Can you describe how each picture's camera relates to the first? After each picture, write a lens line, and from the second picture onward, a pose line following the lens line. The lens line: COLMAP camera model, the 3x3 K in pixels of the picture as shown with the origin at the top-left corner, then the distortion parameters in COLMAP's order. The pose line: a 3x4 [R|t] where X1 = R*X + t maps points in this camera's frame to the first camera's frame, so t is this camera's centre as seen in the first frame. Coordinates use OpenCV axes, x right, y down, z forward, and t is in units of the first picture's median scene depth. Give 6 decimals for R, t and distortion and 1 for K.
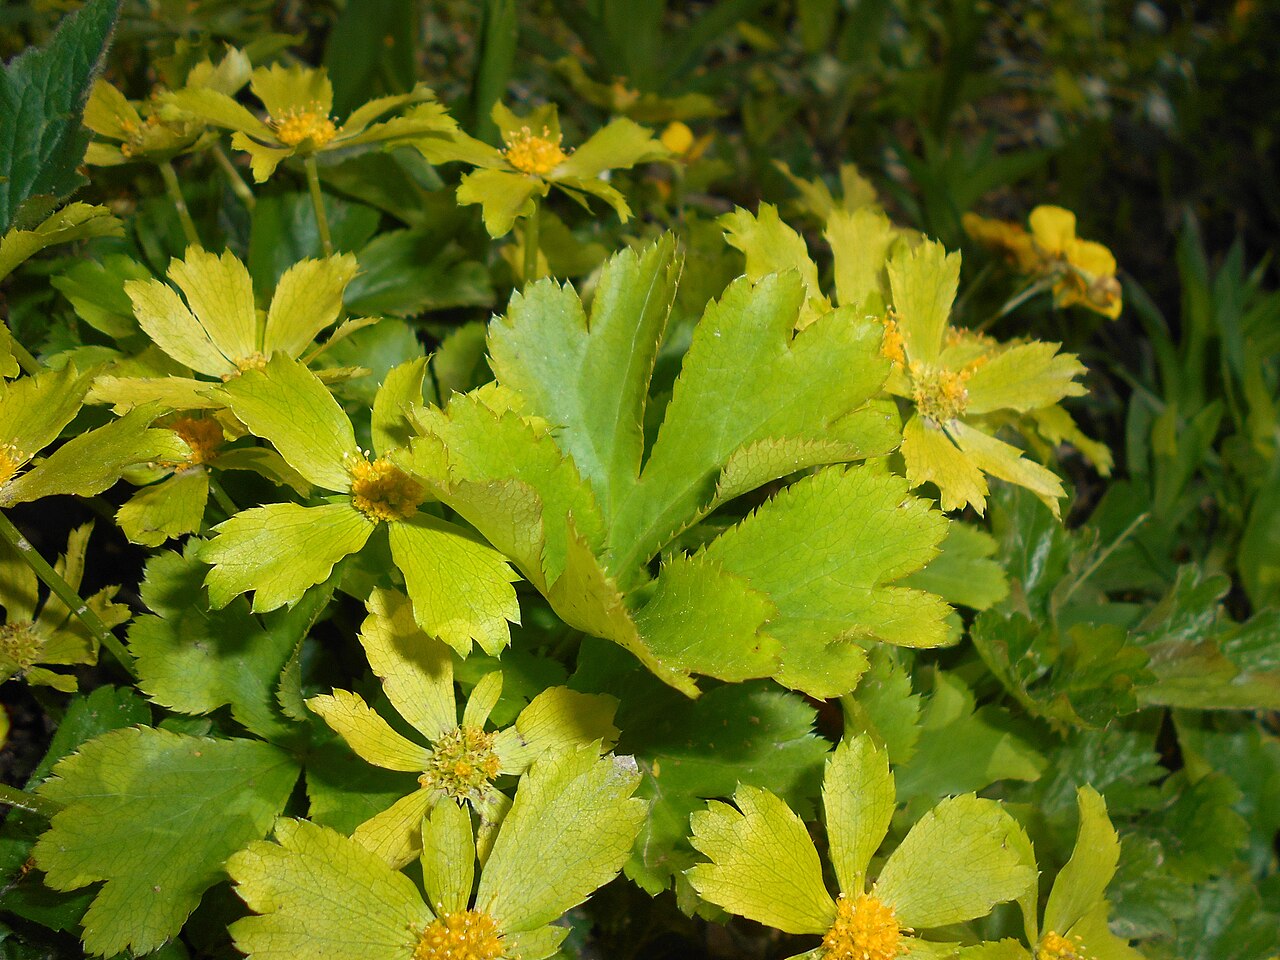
lens RADIAL K [[1129.7, 0, 640.0], [0, 1129.7, 480.0], [0, 0, 1]] dist [0.007286, 0.012351]
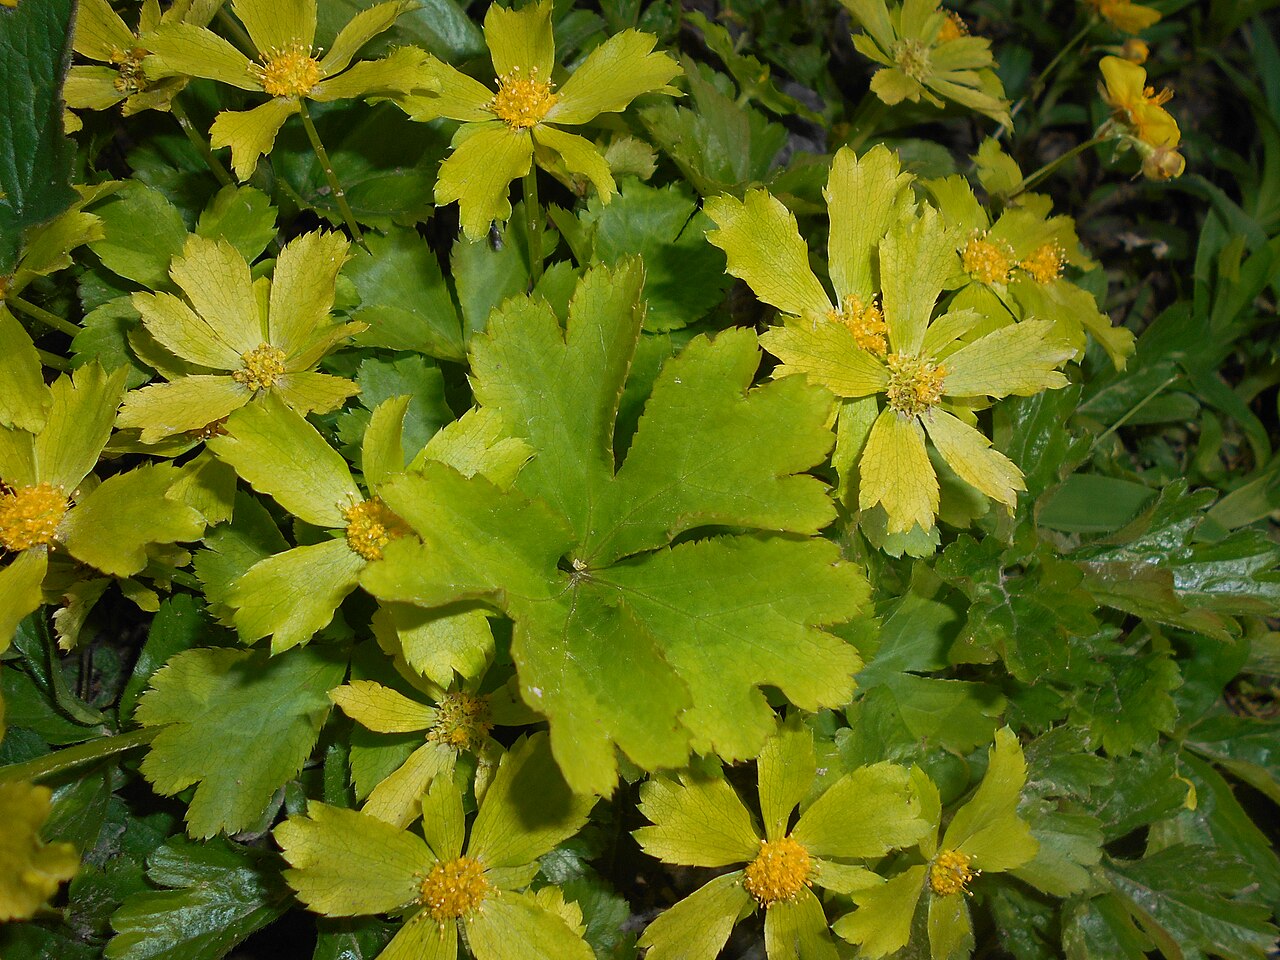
lens RADIAL K [[1146.3, 0, 640.0], [0, 1146.3, 480.0], [0, 0, 1]] dist [0.005130, -0.002801]
pose [[0.993466, 0.043368, -0.105566, 0.147307], [0.003767, 0.912024, 0.410120, -0.473718], [0.114065, -0.407837, 0.905902, 0.004034]]
